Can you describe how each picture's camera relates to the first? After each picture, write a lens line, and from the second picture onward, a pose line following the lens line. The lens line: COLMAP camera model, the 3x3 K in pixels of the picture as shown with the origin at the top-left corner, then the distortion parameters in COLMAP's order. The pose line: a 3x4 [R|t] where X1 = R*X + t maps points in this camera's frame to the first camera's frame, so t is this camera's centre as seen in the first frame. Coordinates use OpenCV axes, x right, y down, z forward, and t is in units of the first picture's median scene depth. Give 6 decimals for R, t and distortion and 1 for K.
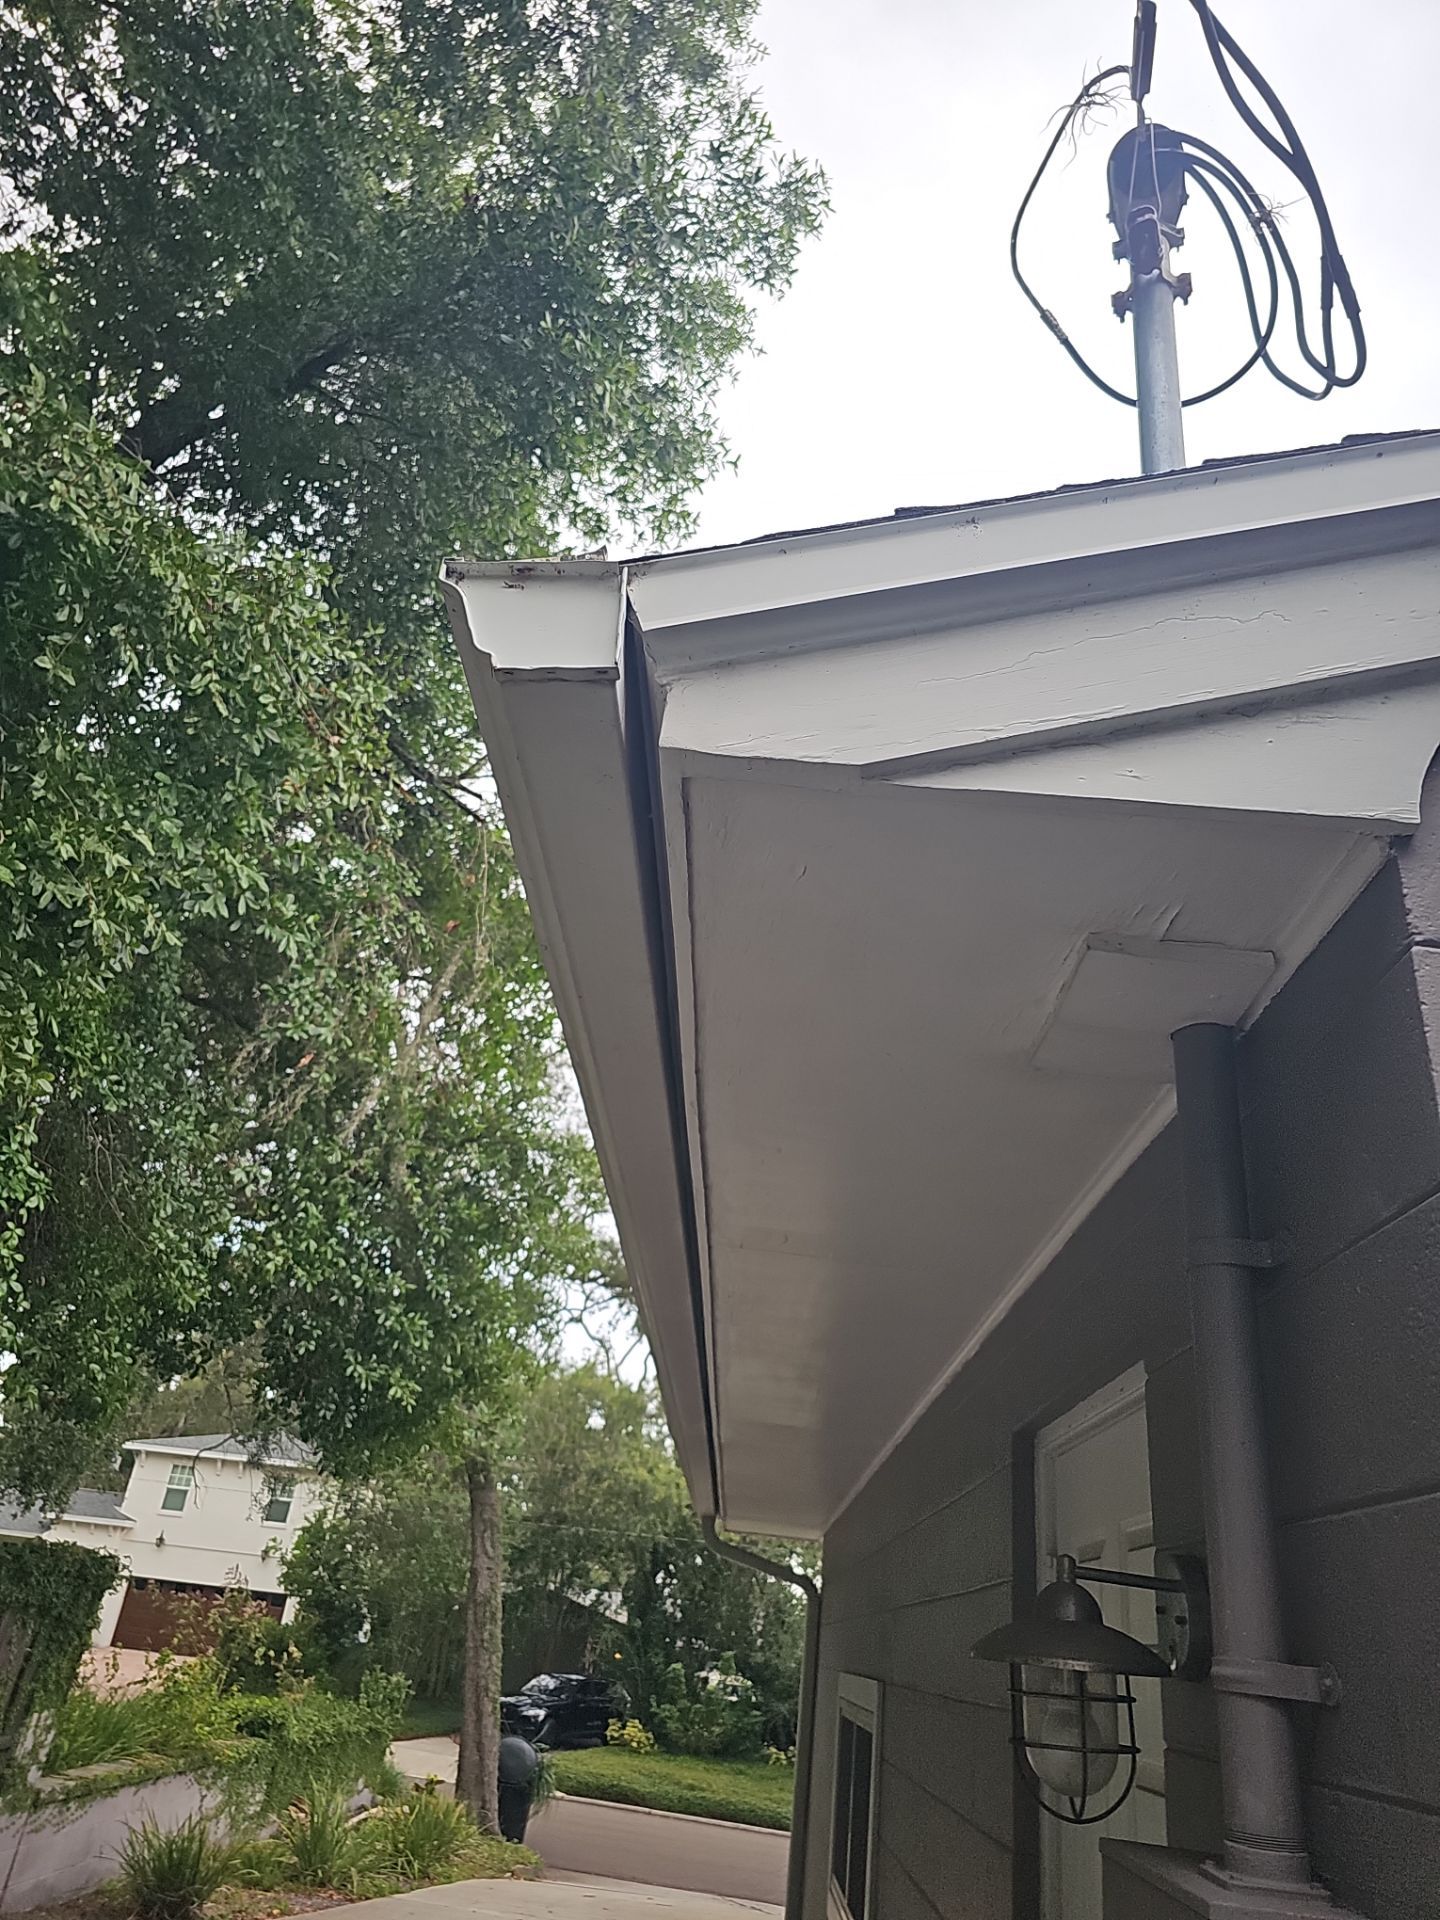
lens RADIAL K [[1316.9, 0, 710.3], [0, 1316.9, 959.2], [0, 0, 1]] dist [0.059438, -0.046847]
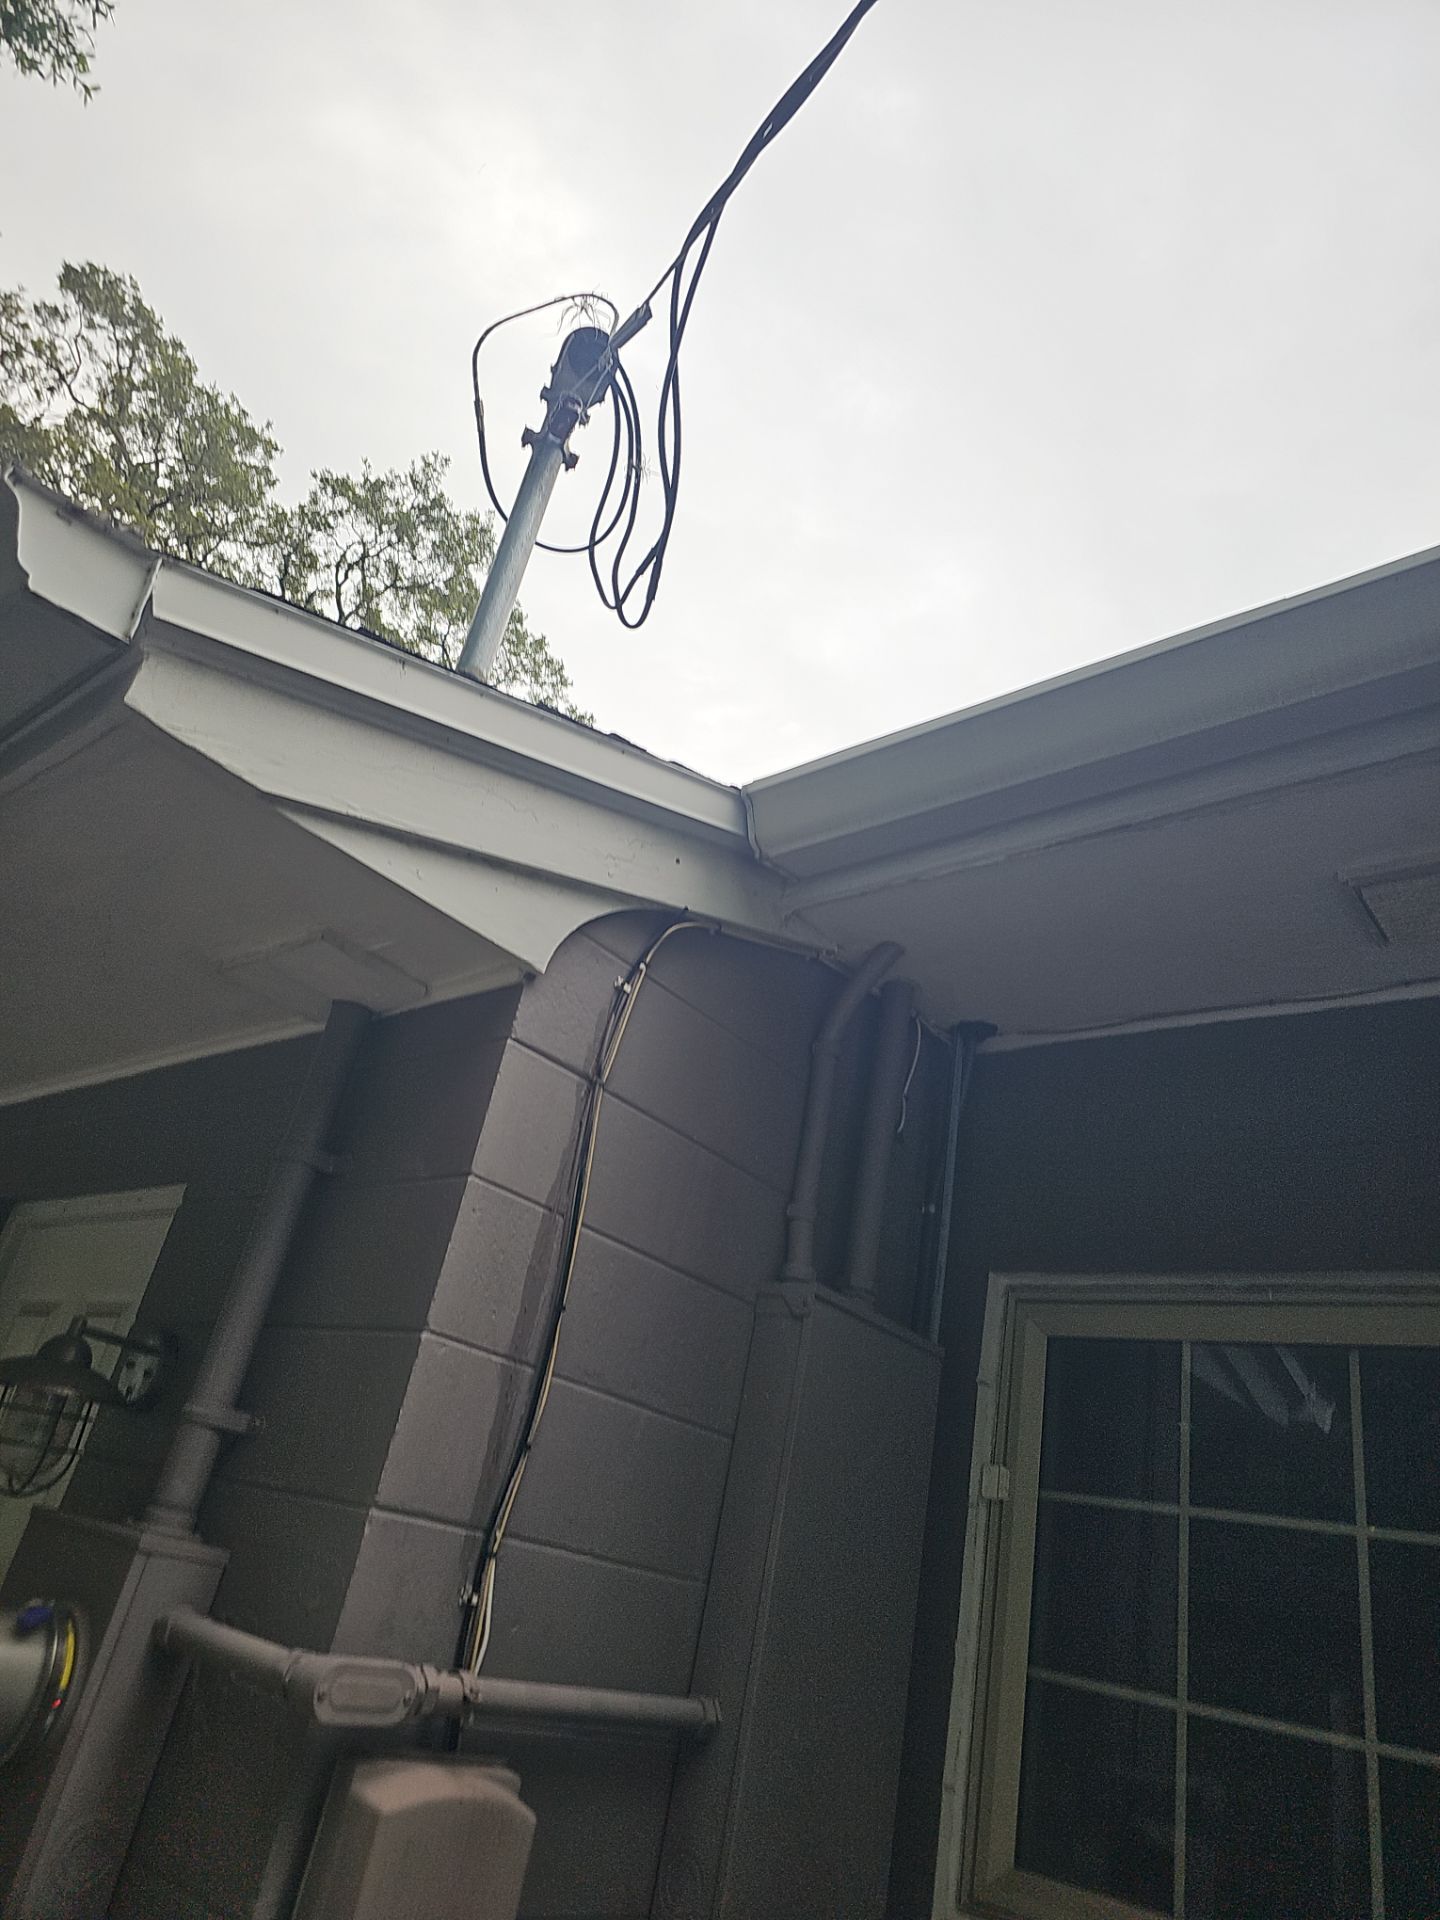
lens RADIAL K [[1270.7, 0, 725.9], [0, 1270.7, 967.7], [0, 0, 1]] dist [0.065646, -0.036047]
pose [[0.657785, 0.361159, 0.660971, -0.321547], [-0.455213, 0.889765, -0.033155, -0.130267], [-0.600083, -0.279074, 0.749679, -0.293663]]
